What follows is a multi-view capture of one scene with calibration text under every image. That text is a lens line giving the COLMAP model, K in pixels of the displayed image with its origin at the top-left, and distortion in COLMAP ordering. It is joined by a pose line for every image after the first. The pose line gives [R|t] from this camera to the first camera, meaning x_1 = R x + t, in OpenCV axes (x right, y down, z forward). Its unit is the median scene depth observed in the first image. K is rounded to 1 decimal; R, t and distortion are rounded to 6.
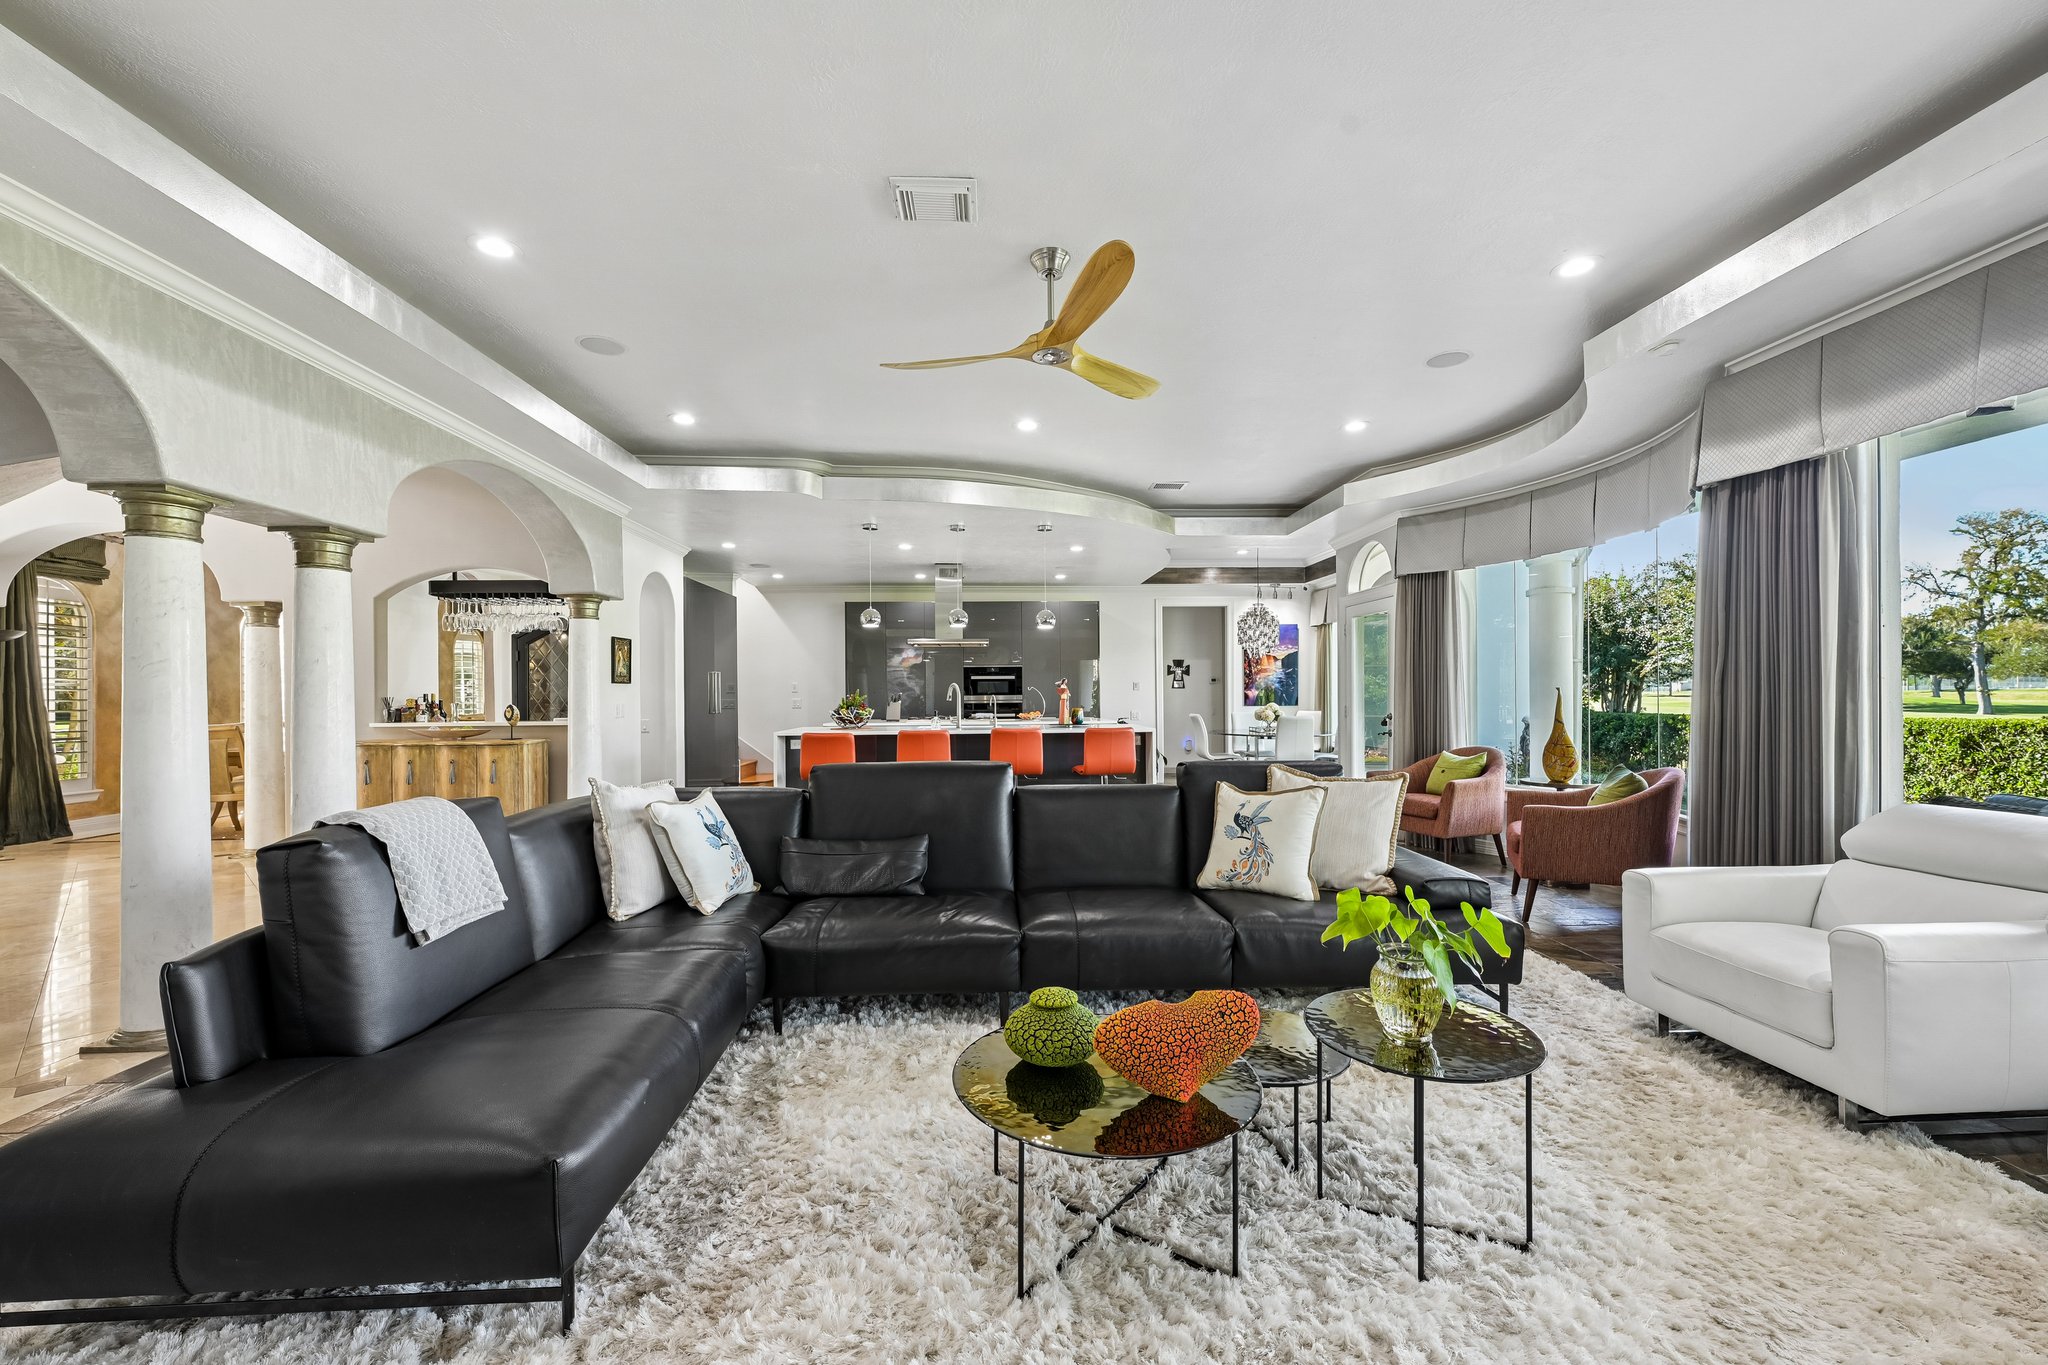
lens RADIAL K [[812.9, 0, 1019.0], [0, 812.9, 697.6], [0, 0, 1]] dist [-0.000840, 0.000117]
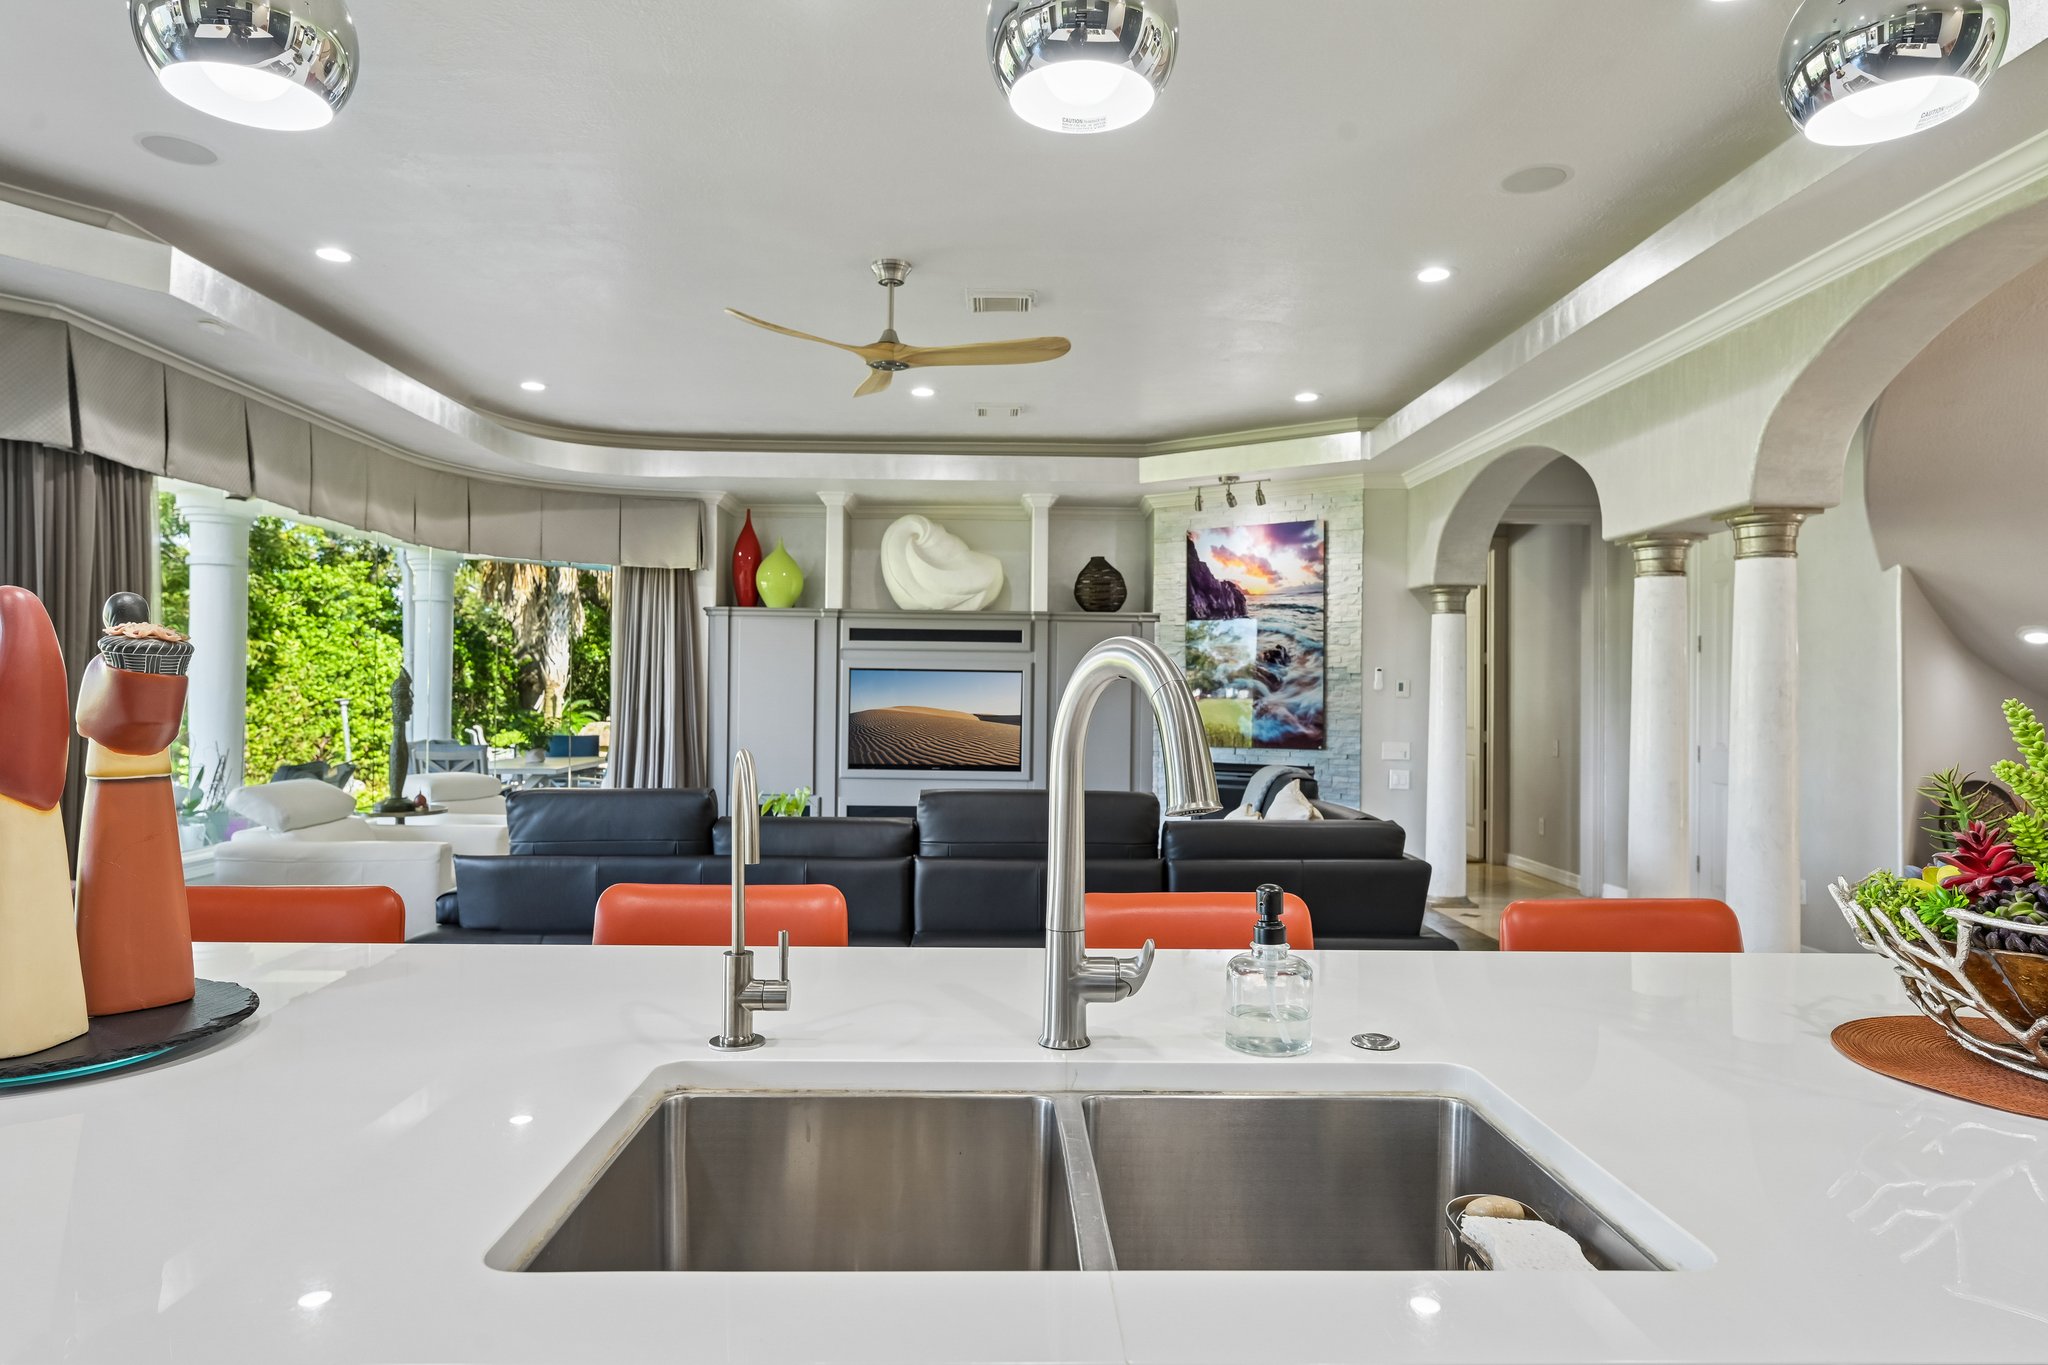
lens RADIAL K [[1221.1, 0, 1023.8], [0, 1221.1, 690.1], [0, 0, 1]] dist [0.001597, -0.000098]
pose [[-0.999862, -0.004825, 0.015899, -0.075788], [-0.004864, 0.999985, -0.002462, -0.010625], [-0.015887, -0.002539, -0.999871, 1.270439]]
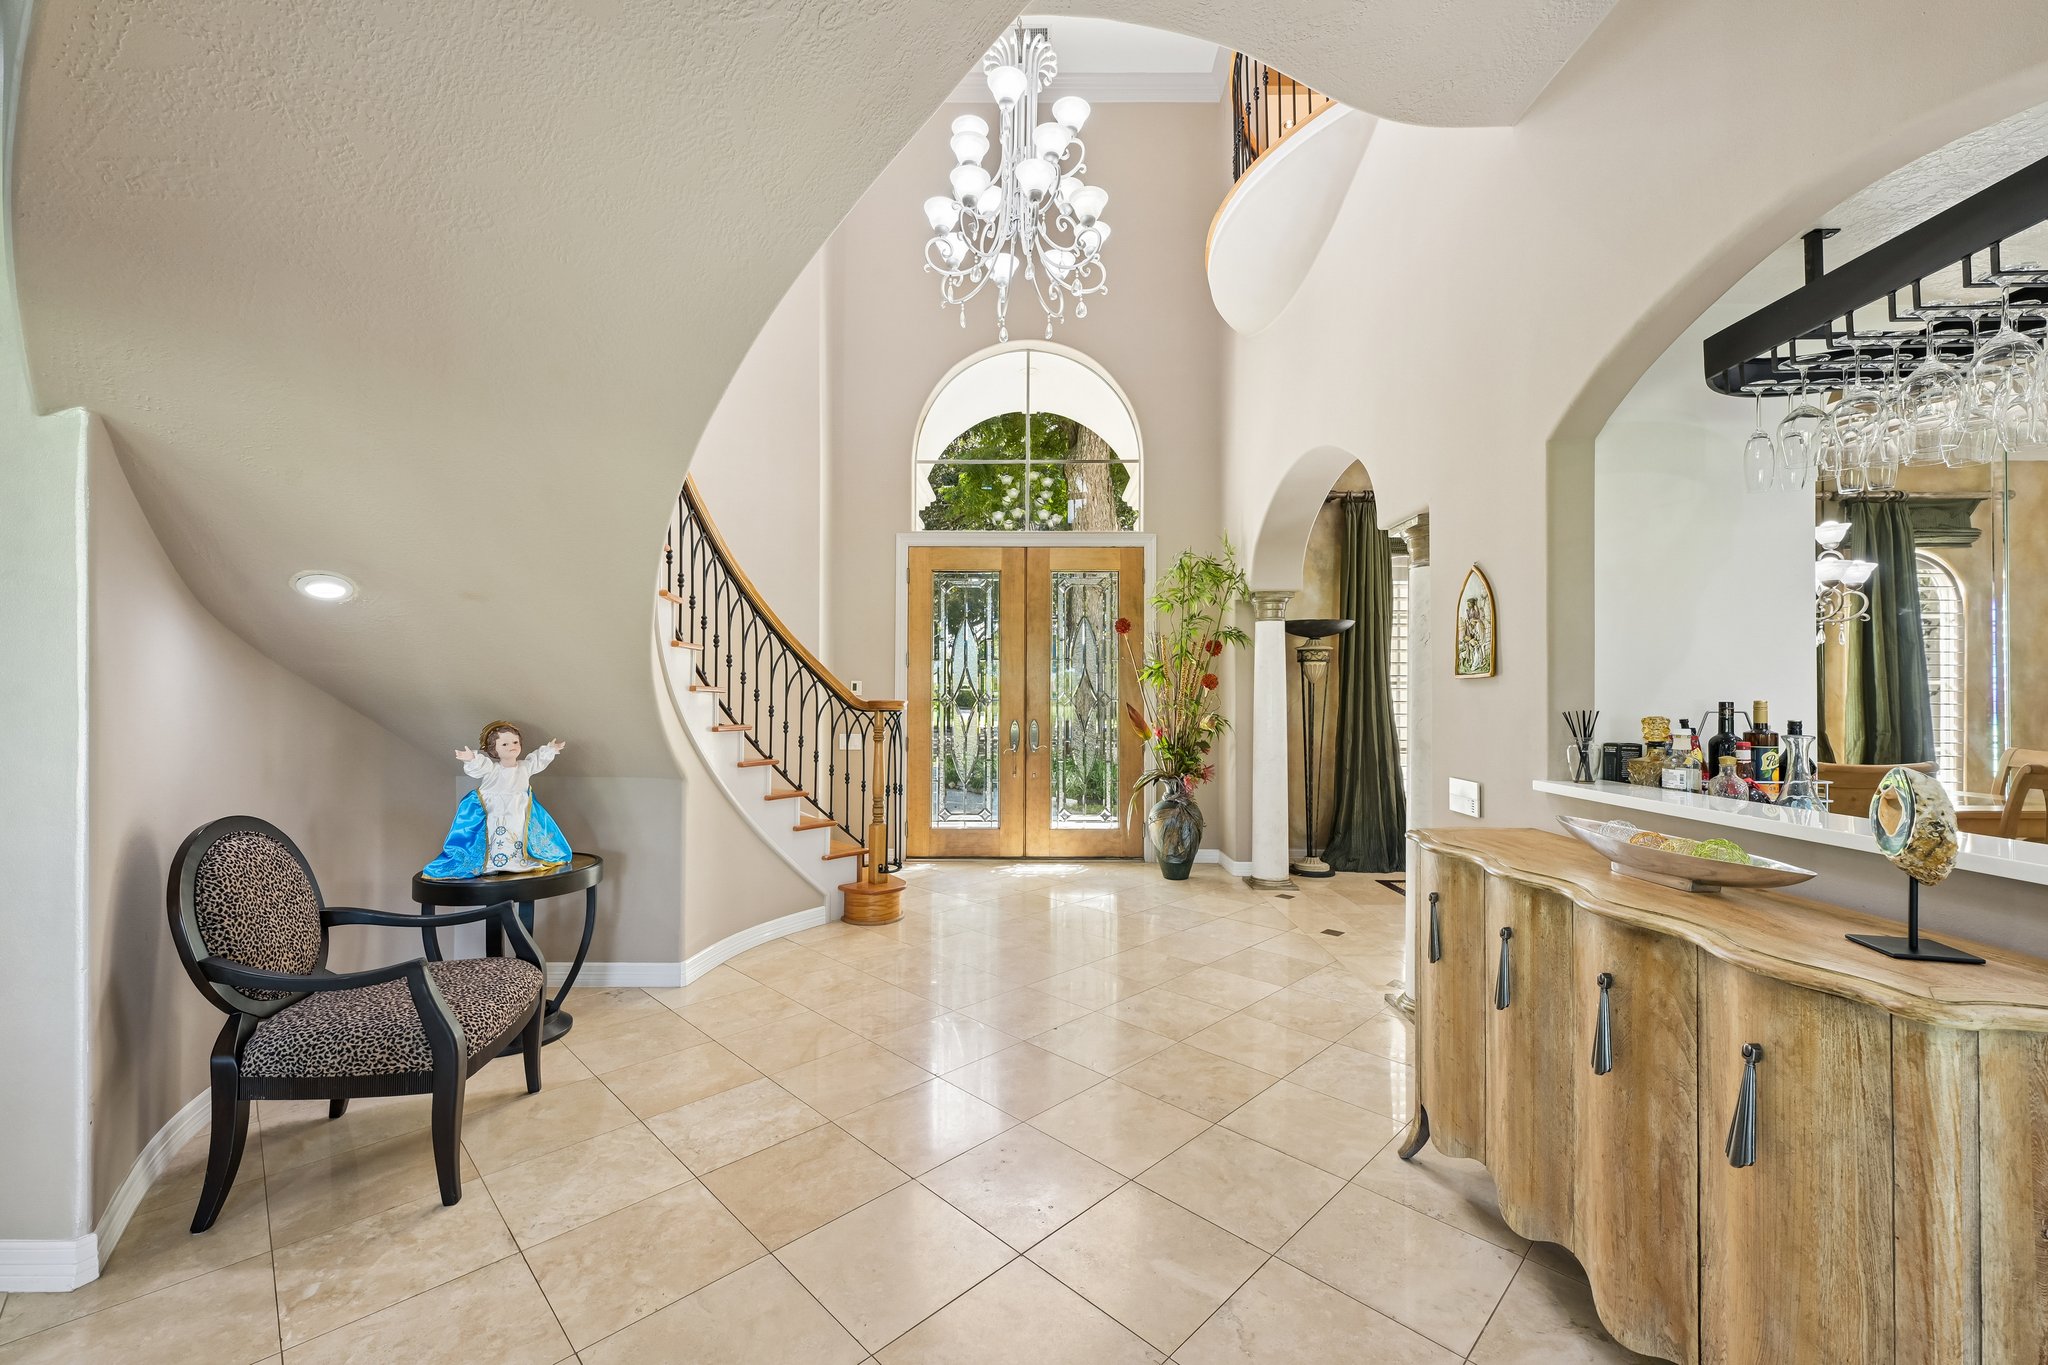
lens RADIAL K [[812.9, 0, 1021.5], [0, 812.9, 687.7], [0, 0, 1]] dist [-0.000840, 0.000117]
pose [[-0.050432, -0.004634, -0.998717, -0.402363], [-0.005796, 0.999974, -0.004347, -0.007456], [0.998711, 0.005569, -0.050457, 0.758103]]
